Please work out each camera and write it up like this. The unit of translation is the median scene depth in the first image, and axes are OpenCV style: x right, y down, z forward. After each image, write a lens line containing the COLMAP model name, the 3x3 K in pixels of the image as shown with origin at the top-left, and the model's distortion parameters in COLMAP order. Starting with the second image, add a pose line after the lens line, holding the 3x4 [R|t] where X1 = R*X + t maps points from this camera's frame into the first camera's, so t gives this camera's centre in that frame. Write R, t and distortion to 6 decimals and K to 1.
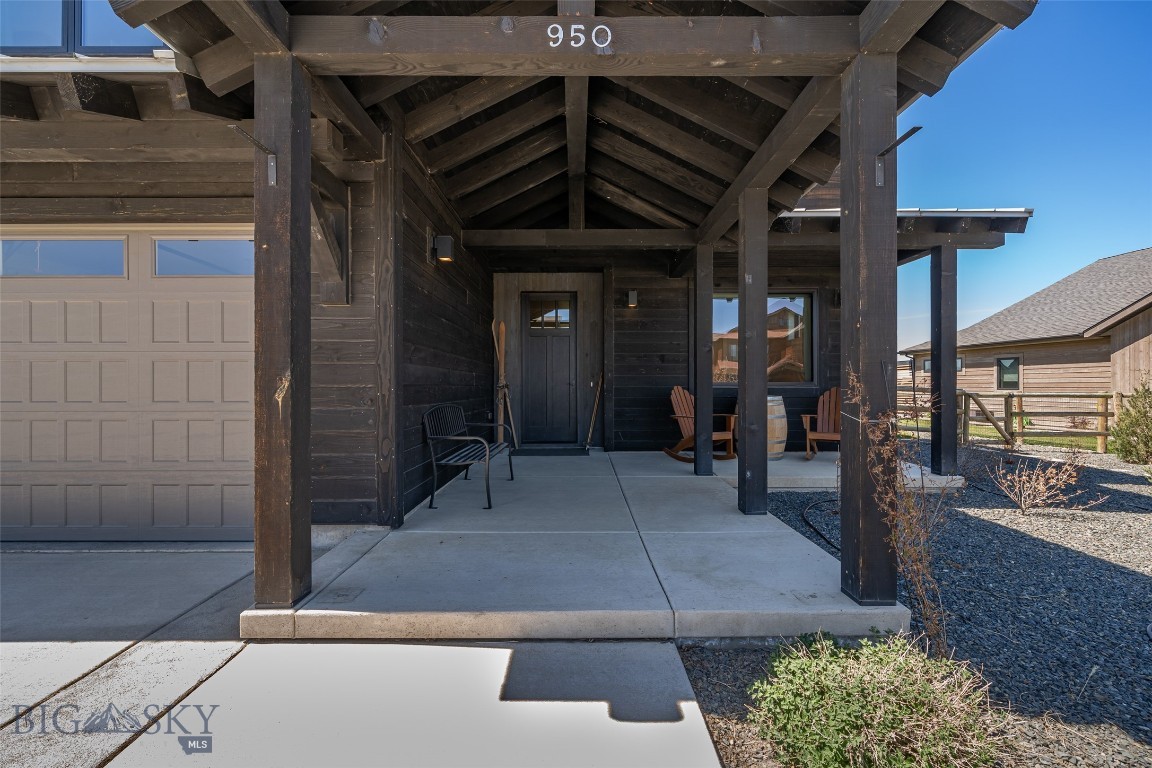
lens RADIAL K [[496.3, 0, 576.0], [0, 496.3, 384.0], [0, 0, 1]] dist [0.001114, 0.000144]
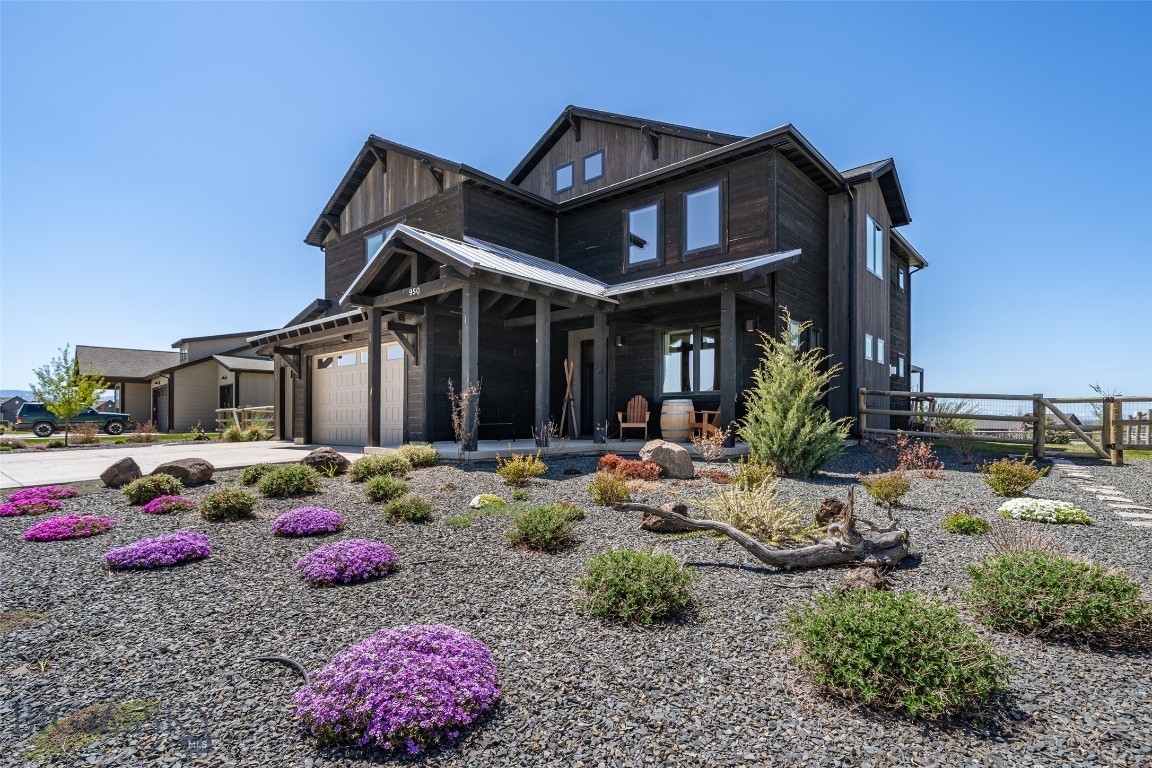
lens RADIAL K [[585.9, 0, 576.0], [0, 585.9, 384.0], [0, 0, 1]] dist [-0.000172, 0.000006]
pose [[0.742829, -0.043473, -0.668068, 1.176639], [0.016421, 0.998772, -0.046734, 0.038828], [0.669280, 0.023745, 0.742631, -0.402573]]
